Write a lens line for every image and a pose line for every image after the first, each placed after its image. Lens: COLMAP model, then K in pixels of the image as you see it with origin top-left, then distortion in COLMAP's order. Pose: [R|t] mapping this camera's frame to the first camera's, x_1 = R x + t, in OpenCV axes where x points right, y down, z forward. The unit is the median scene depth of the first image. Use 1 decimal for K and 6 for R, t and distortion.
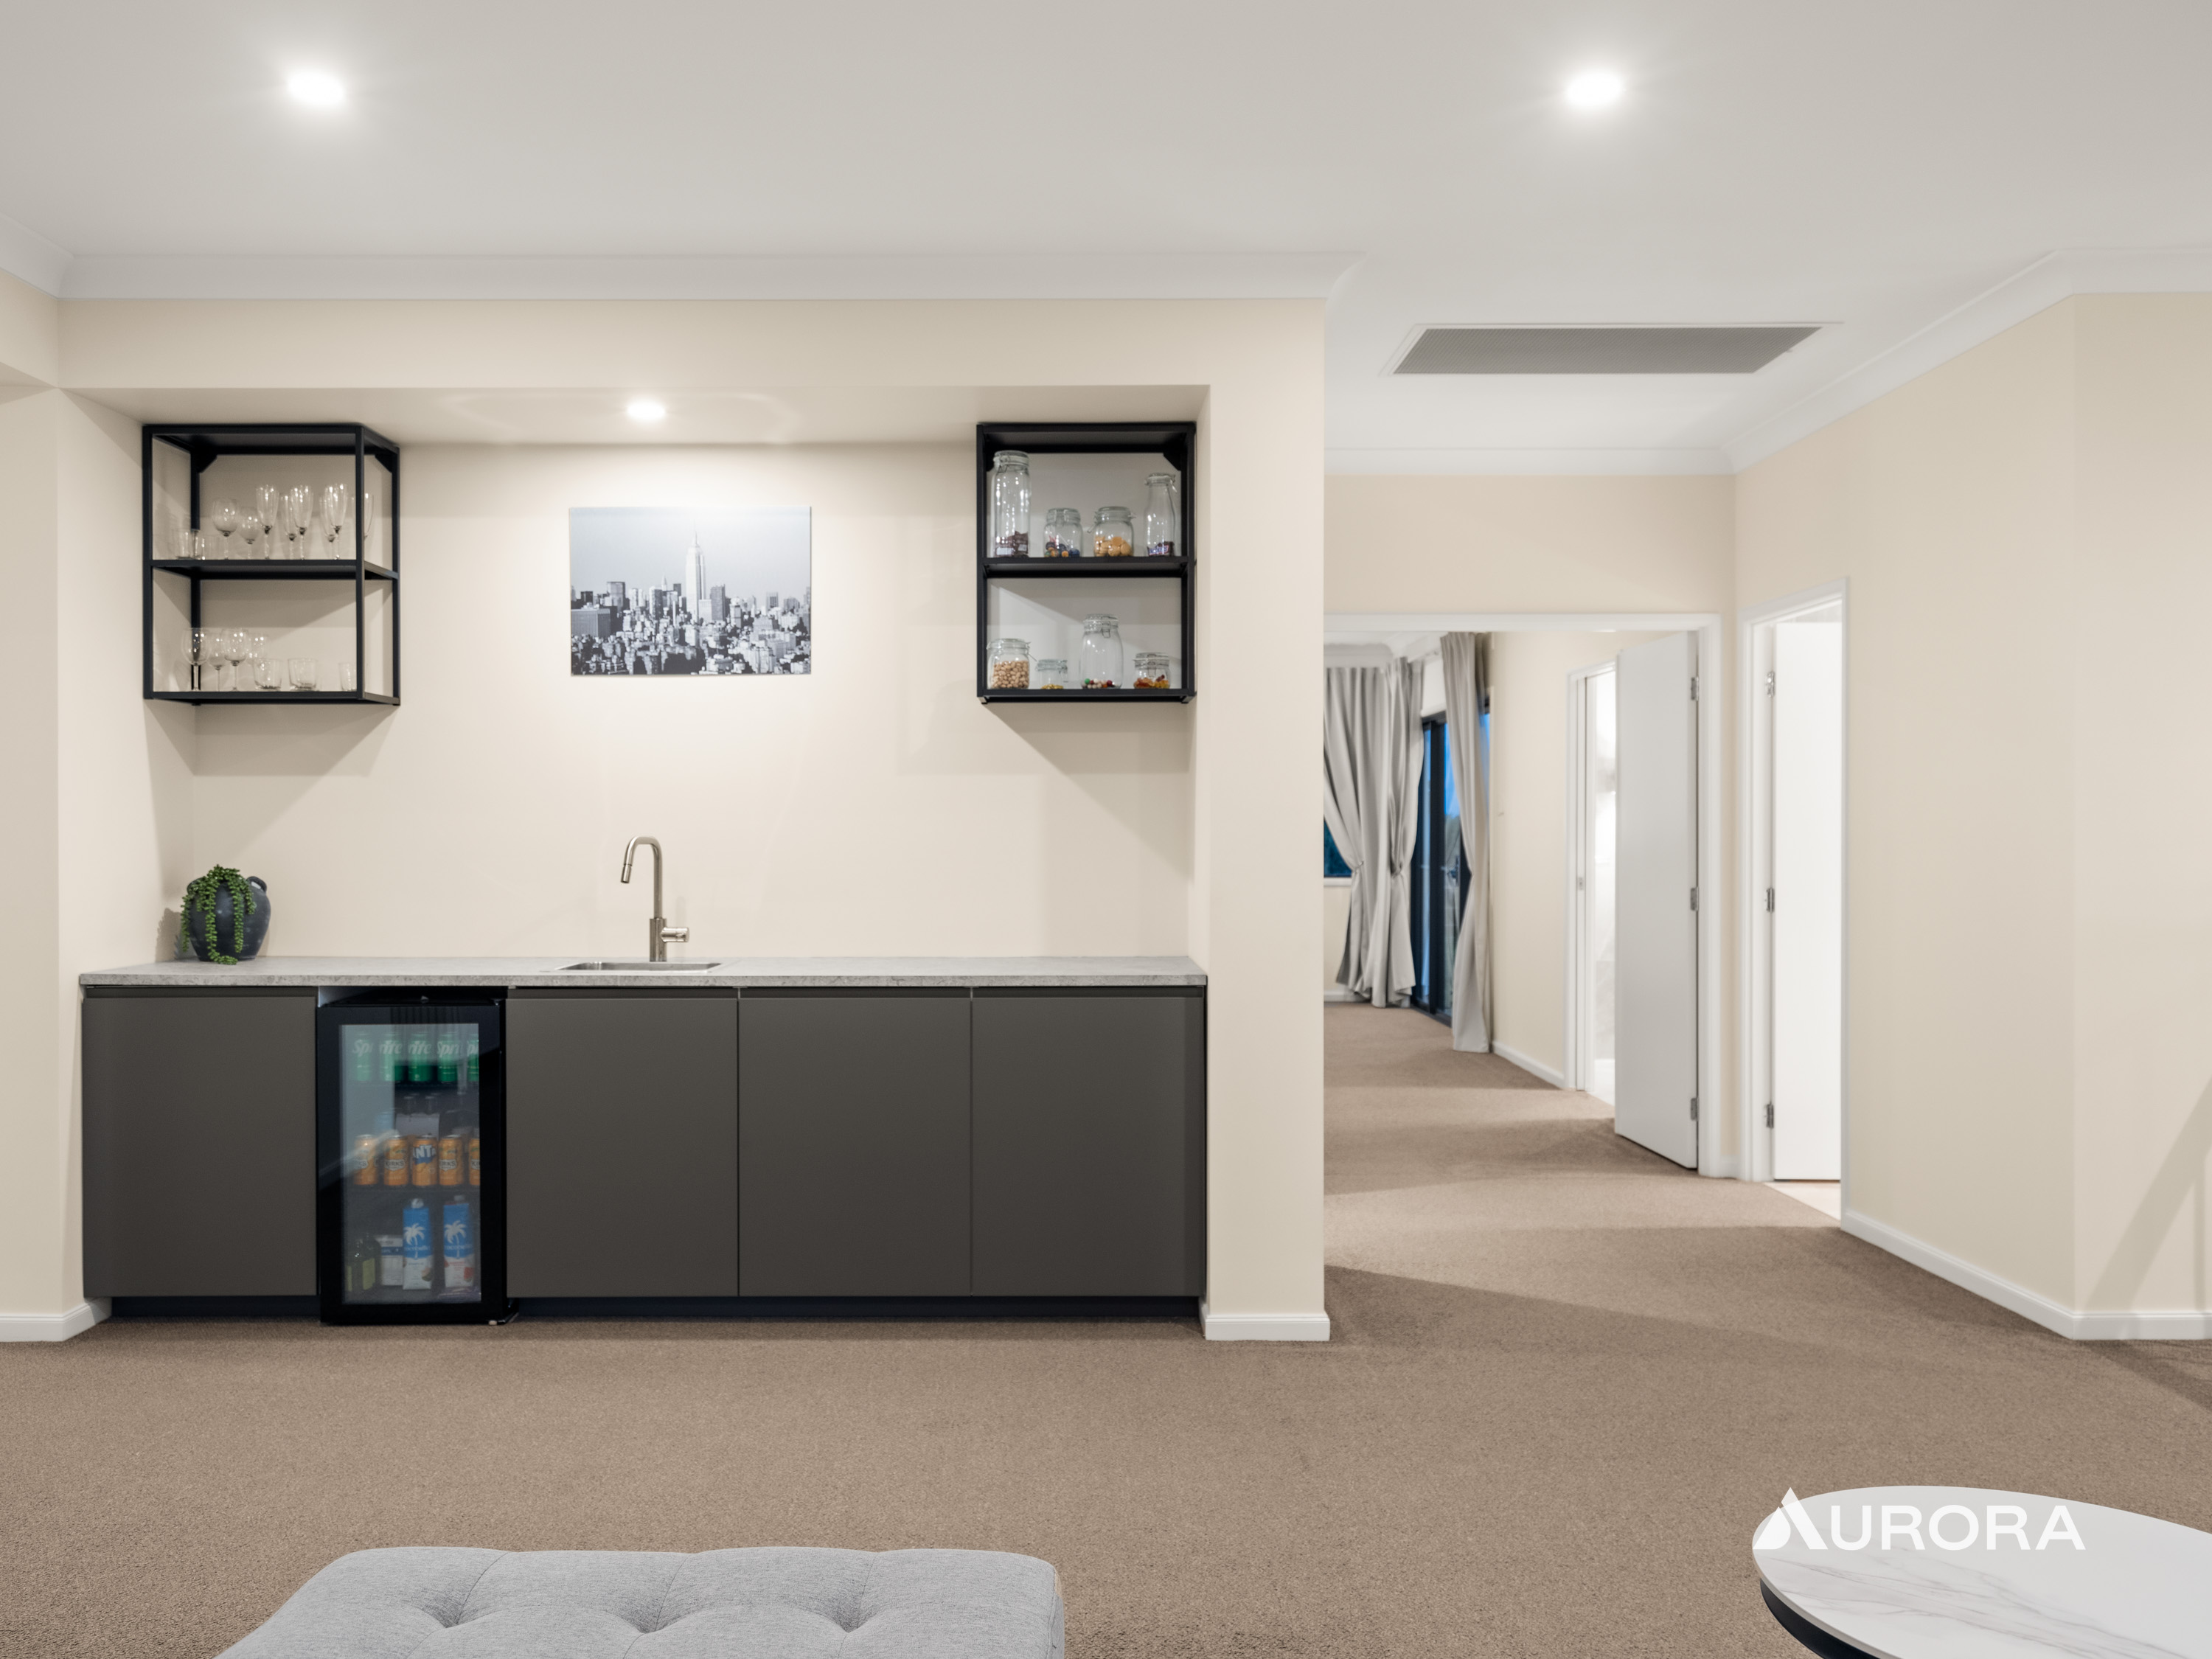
lens RADIAL K [[1800.9, 0, 1106.3], [0, 1800.9, 837.6], [0, 0, 1]] dist [0.001658, 0.005592]
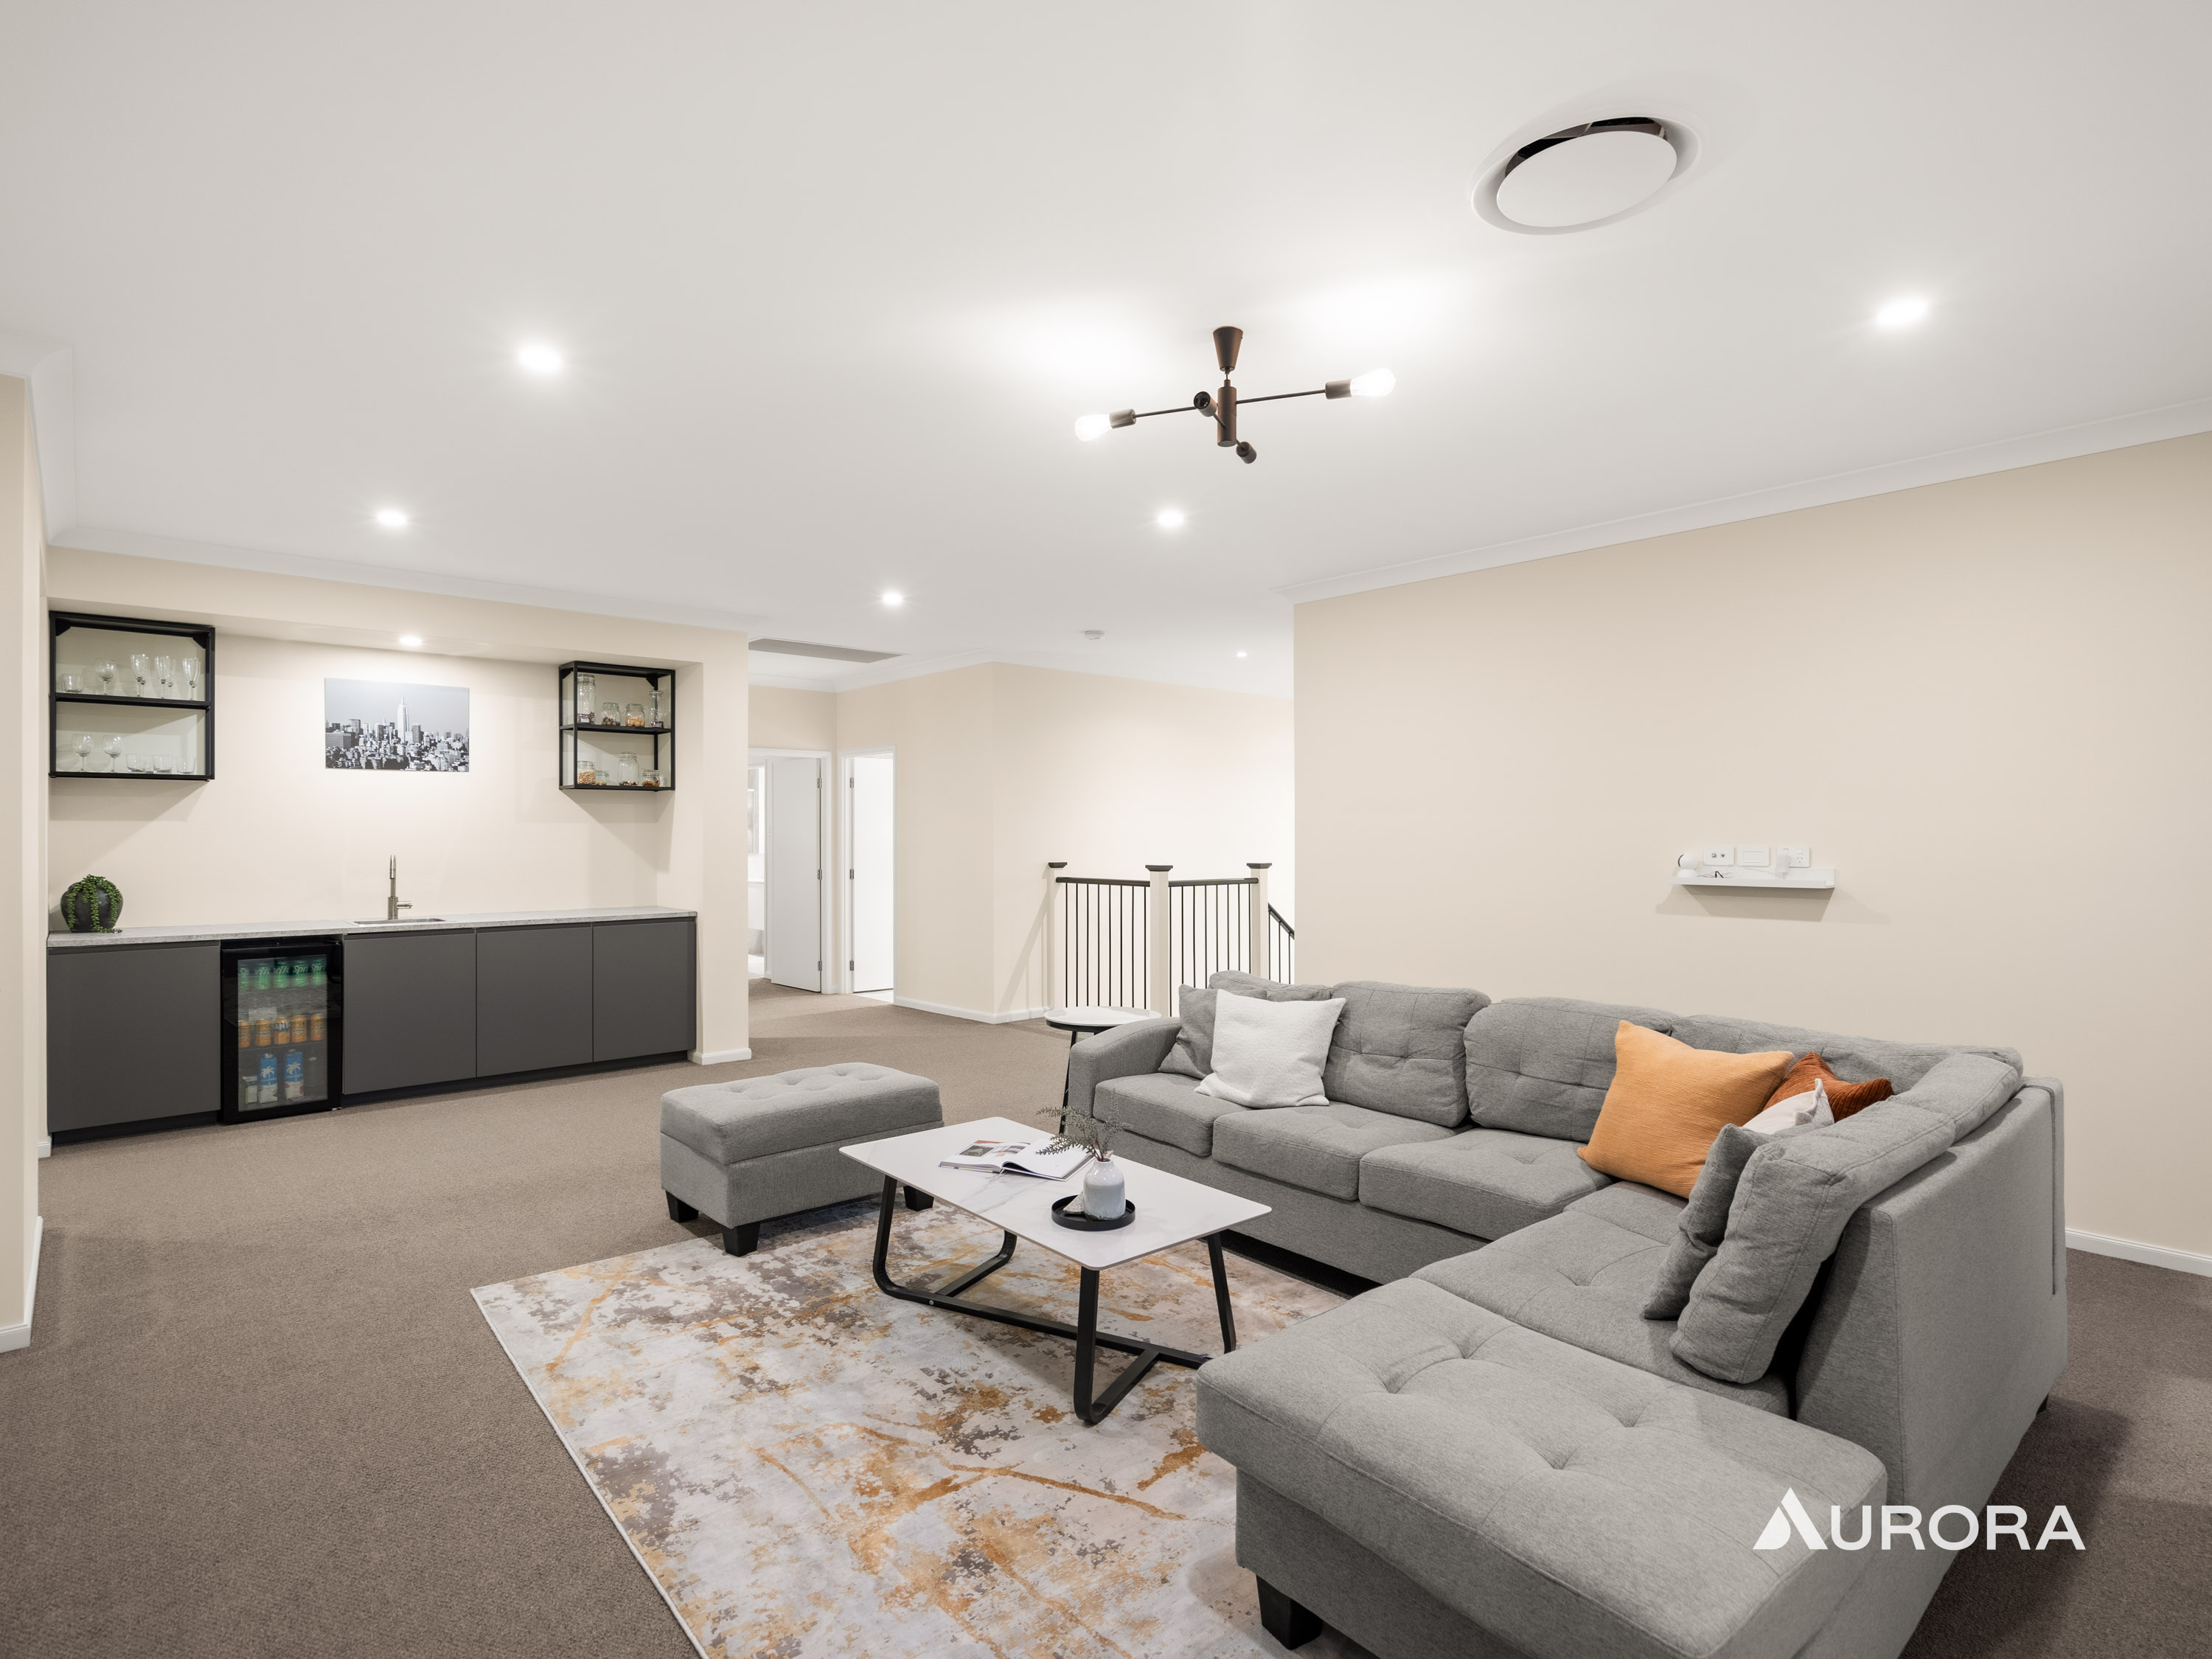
lens RADIAL K [[1120.7, 0, 1101.7], [0, 1120.7, 829.6], [0, 0, 1]] dist [0.001698, 0.001097]
pose [[0.736853, 0.003700, 0.676043, -0.489252], [-0.000306, 0.999987, -0.005140, -0.020976], [-0.676053, 0.003581, 0.736844, -0.391908]]
